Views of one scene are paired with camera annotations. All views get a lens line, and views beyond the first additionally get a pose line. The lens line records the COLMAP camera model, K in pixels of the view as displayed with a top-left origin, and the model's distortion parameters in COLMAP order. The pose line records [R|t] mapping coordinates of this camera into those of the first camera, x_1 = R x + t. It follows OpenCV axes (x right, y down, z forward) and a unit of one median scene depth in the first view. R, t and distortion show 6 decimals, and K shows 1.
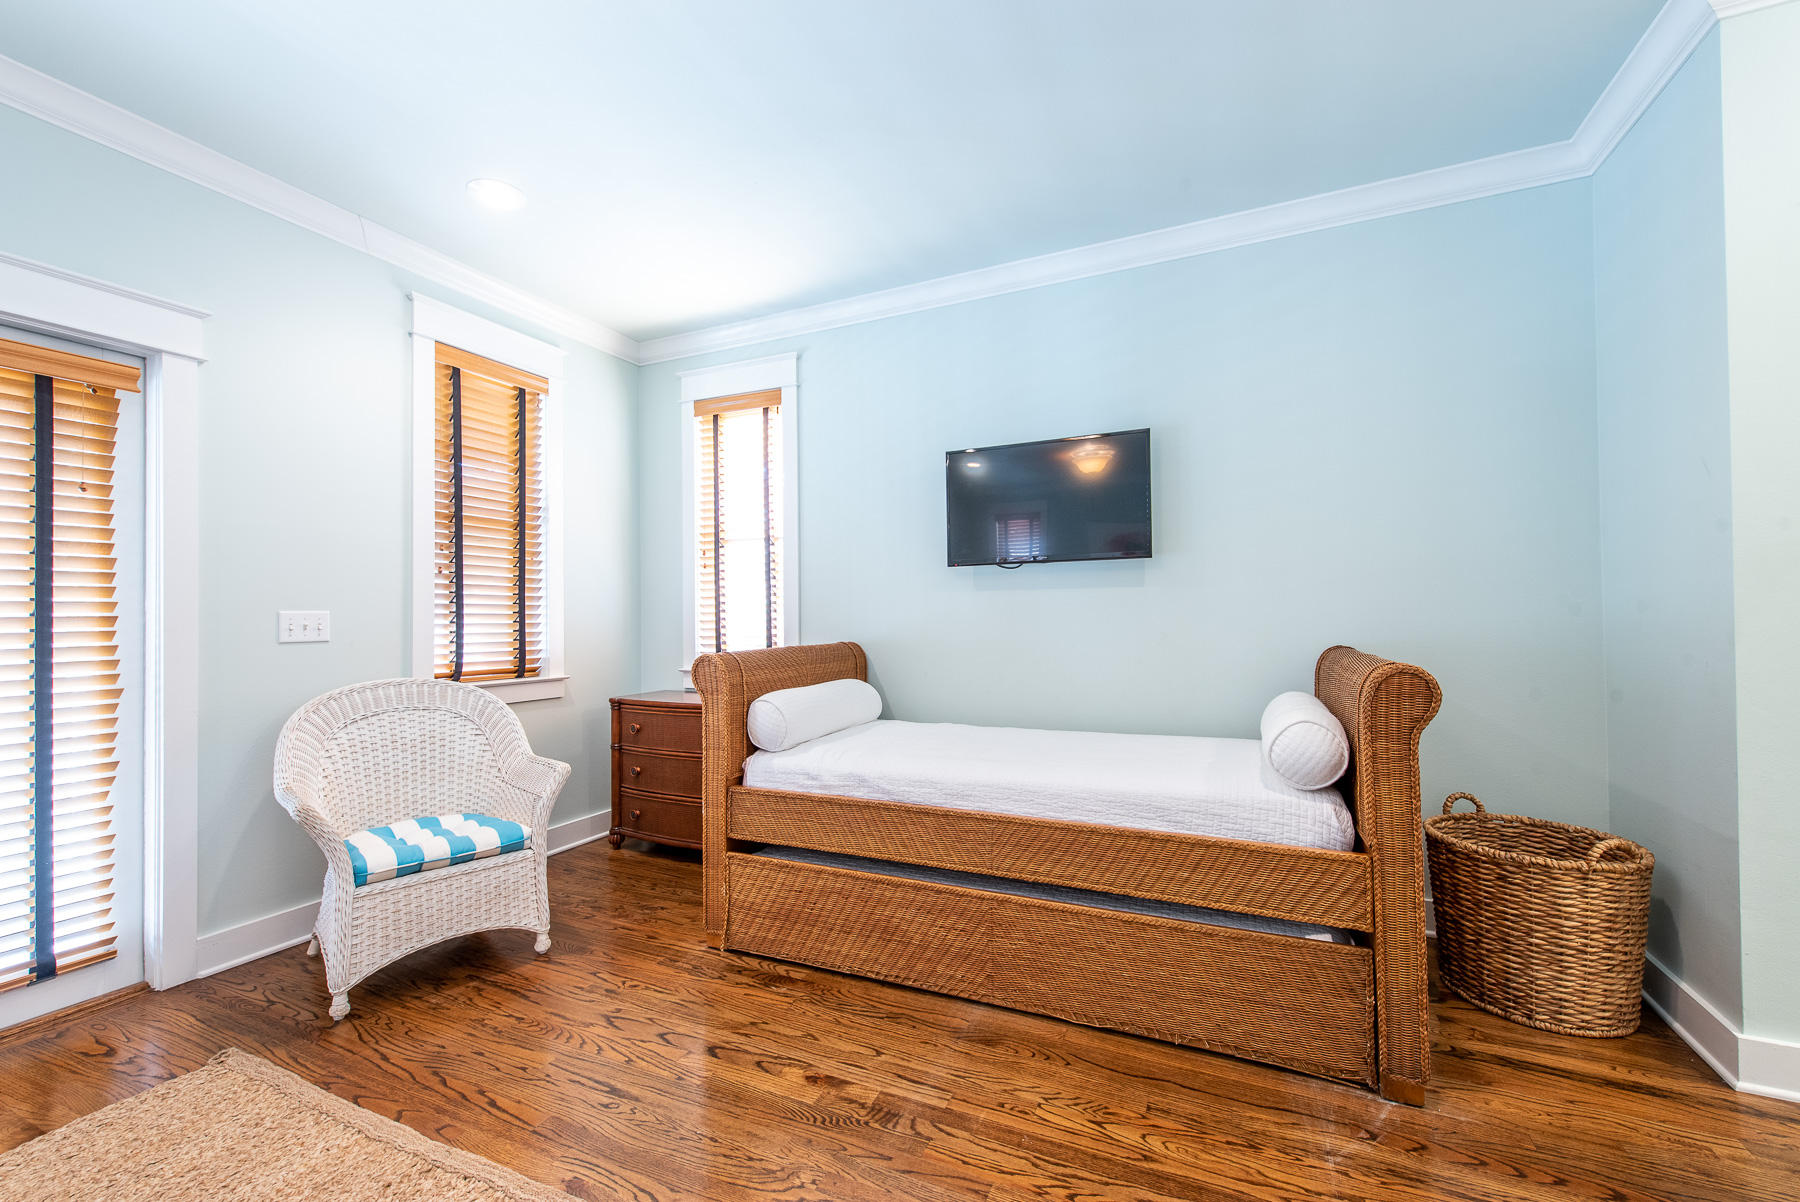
lens RADIAL K [[755.9, 0, 900.0], [0, 755.9, 601.0], [0, 0, 1]] dist [0.000212, -0.000363]
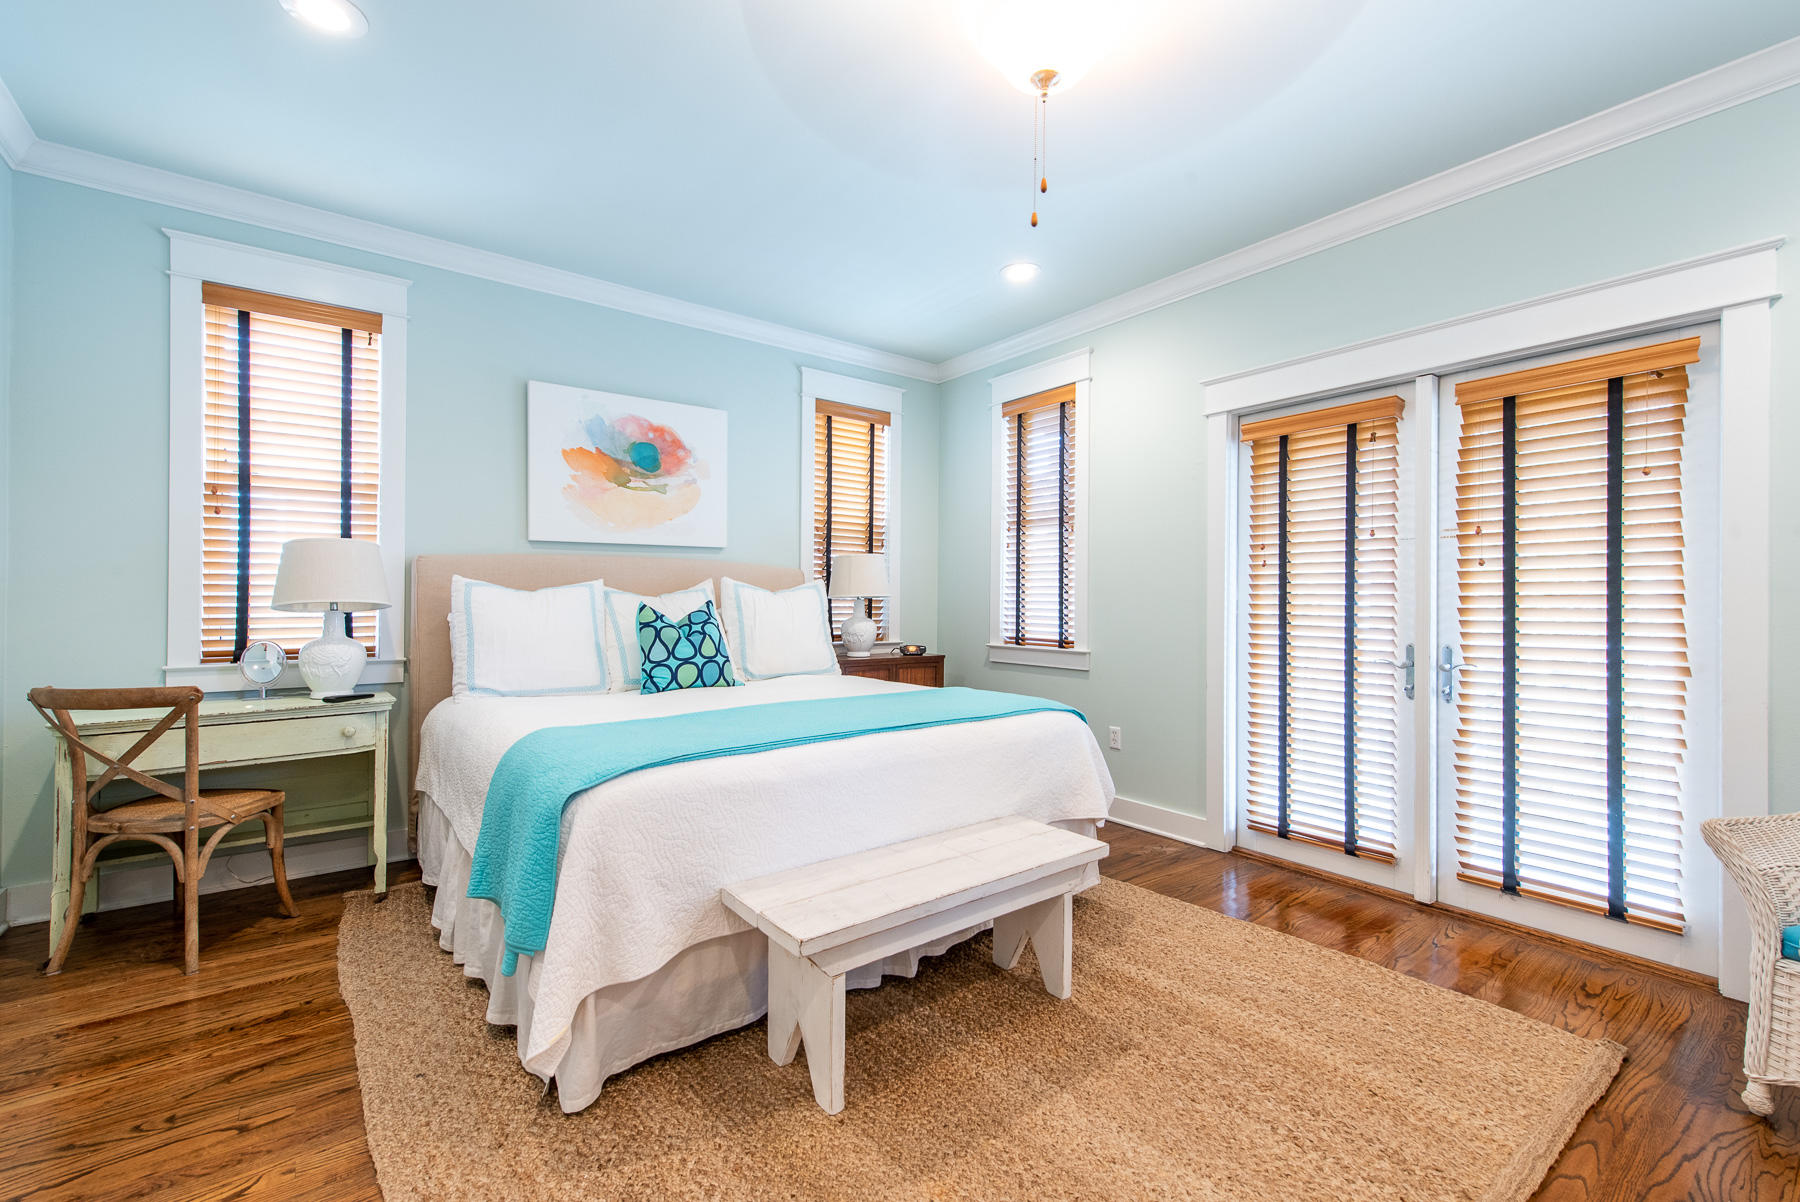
lens RADIAL K [[755.9, 0, 900.0], [0, 755.9, 601.0], [0, 0, 1]] dist [0.000212, -0.000363]
pose [[-0.445666, 0.012754, -0.895108, 0.331570], [0.020051, 0.999790, 0.004263, 0.003664], [0.894975, -0.016048, -0.445828, 0.549977]]
